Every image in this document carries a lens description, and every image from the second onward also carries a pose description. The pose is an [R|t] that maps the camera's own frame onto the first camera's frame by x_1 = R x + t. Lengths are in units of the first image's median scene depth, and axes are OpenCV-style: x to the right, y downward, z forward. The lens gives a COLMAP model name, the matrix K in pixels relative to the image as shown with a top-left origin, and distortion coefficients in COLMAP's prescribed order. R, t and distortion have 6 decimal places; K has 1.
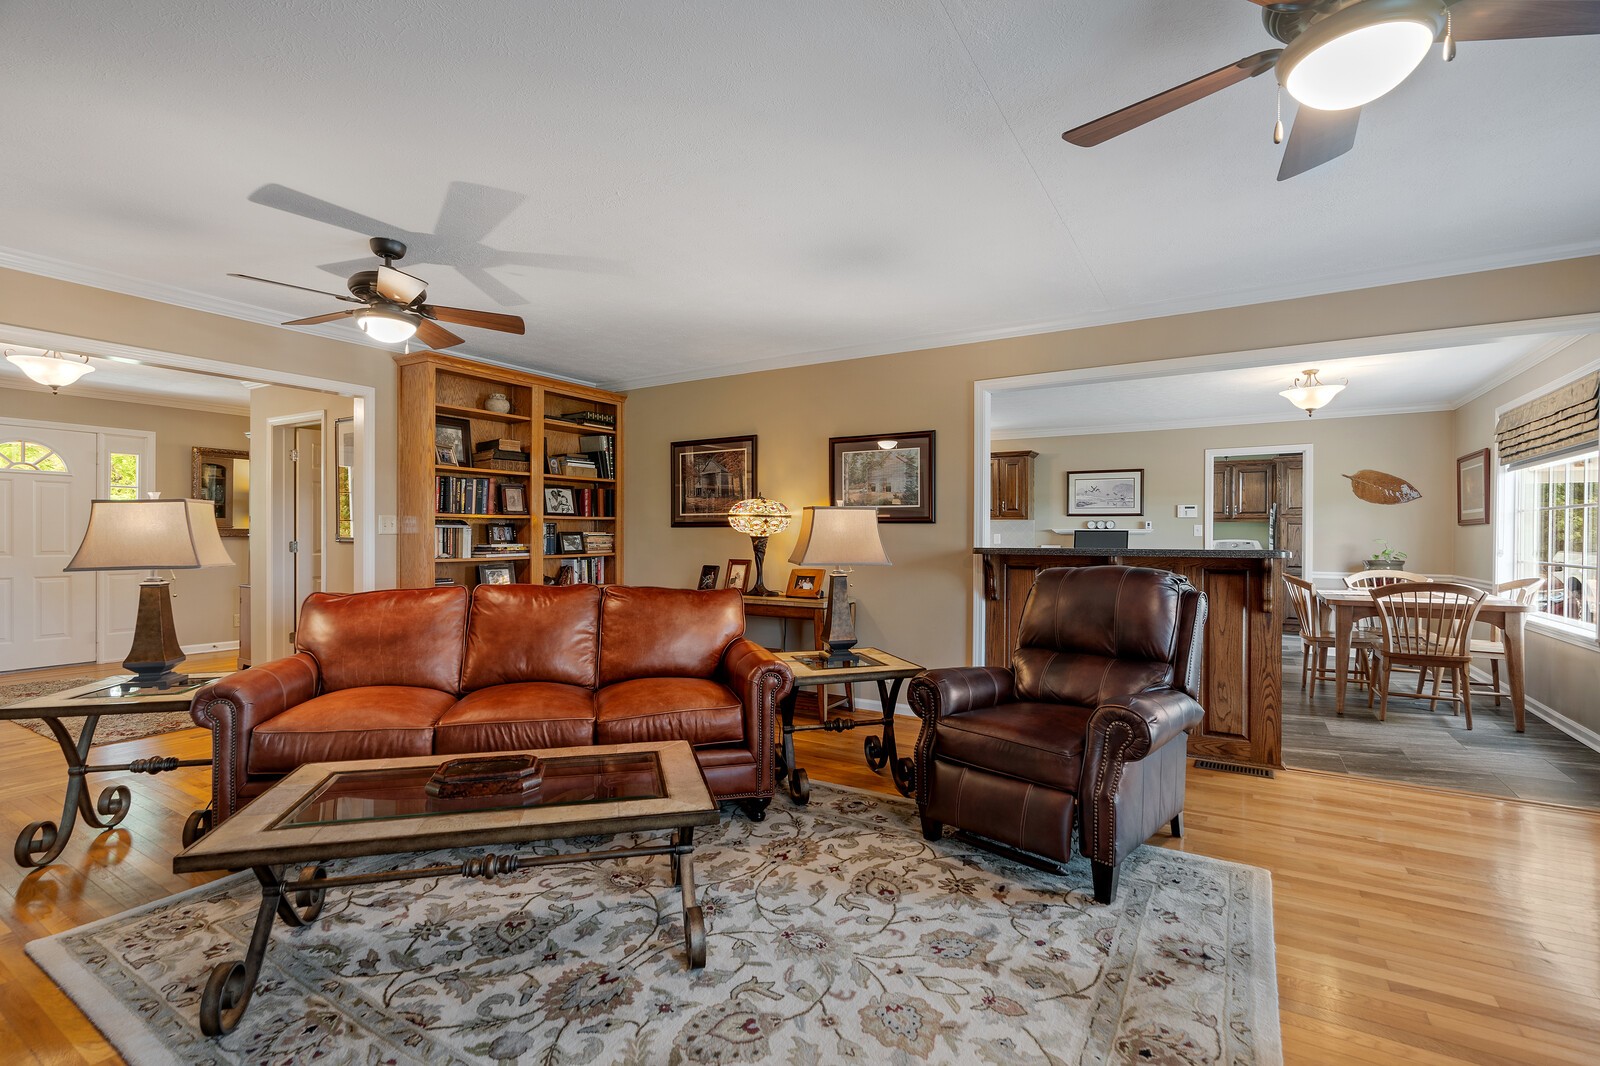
lens RADIAL K [[720.8, 0, 794.9], [0, 720.8, 534.3], [0, 0, 1]] dist [-0.011240, 0.005500]
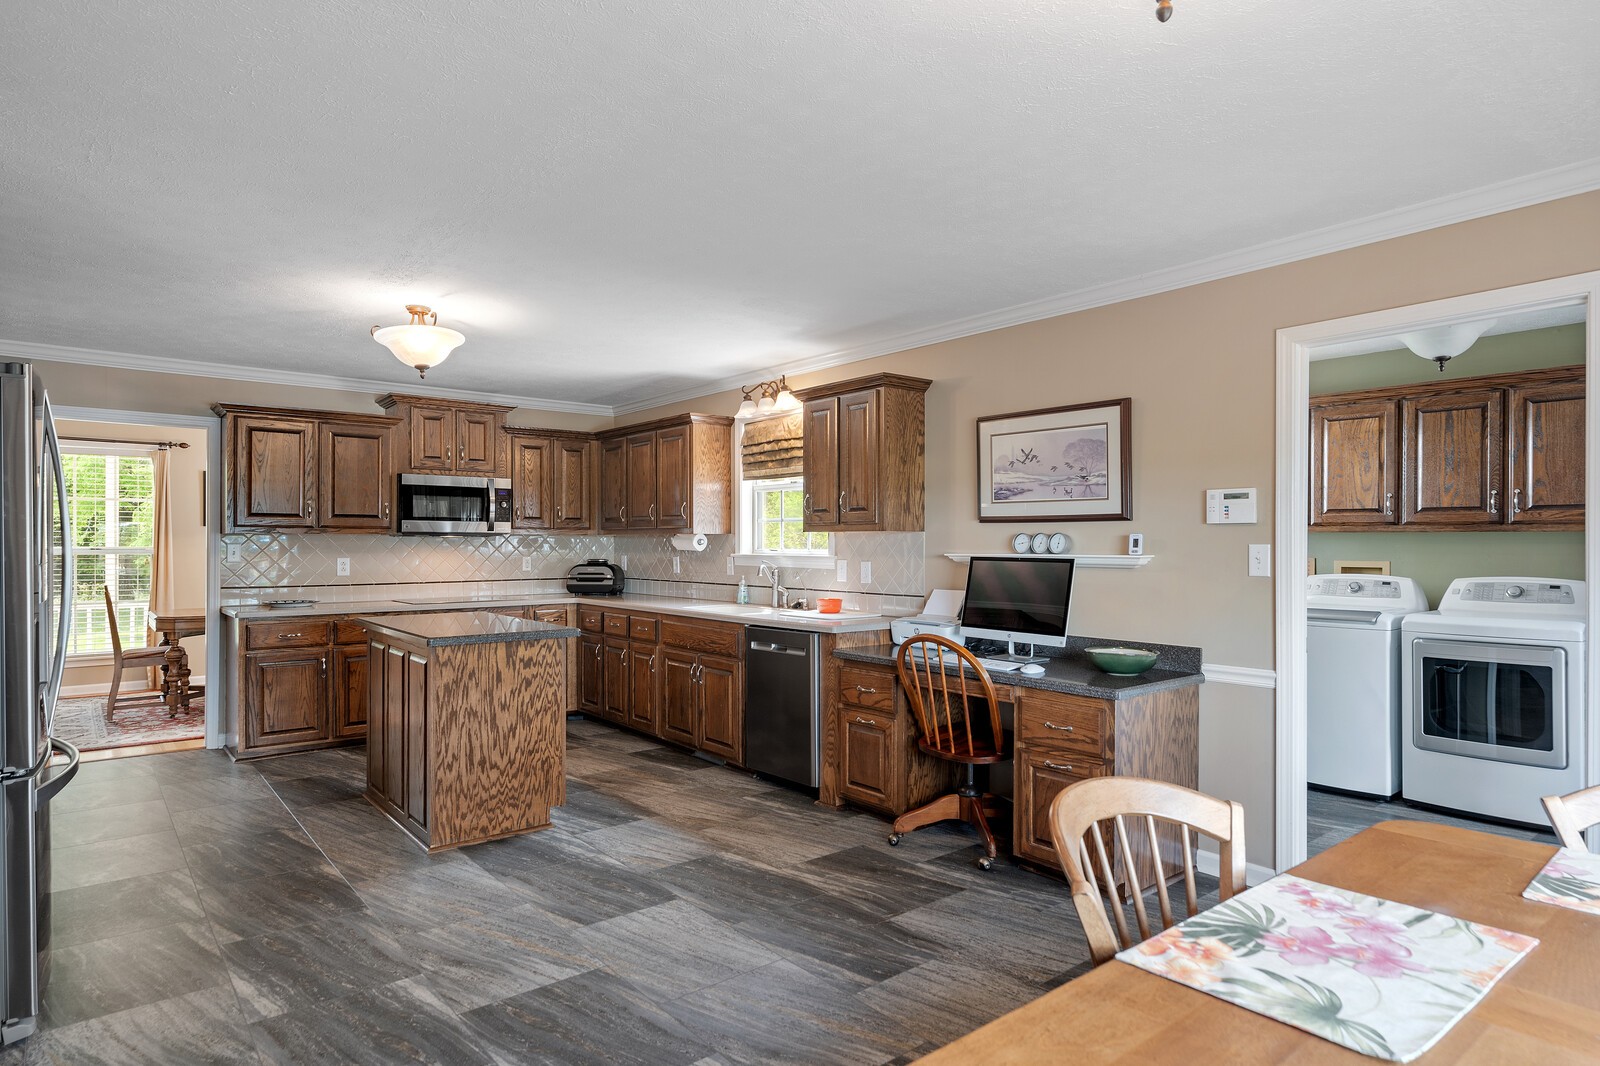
lens RADIAL K [[889.1, 0, 804.3], [0, 889.1, 539.0], [0, 0, 1]] dist [0.000133, 0.000861]
pose [[0.946902, -0.003140, -0.321507, 1.232866], [0.001516, 0.999985, -0.005301, -0.034704], [0.321519, 0.004533, 0.946892, 1.289044]]
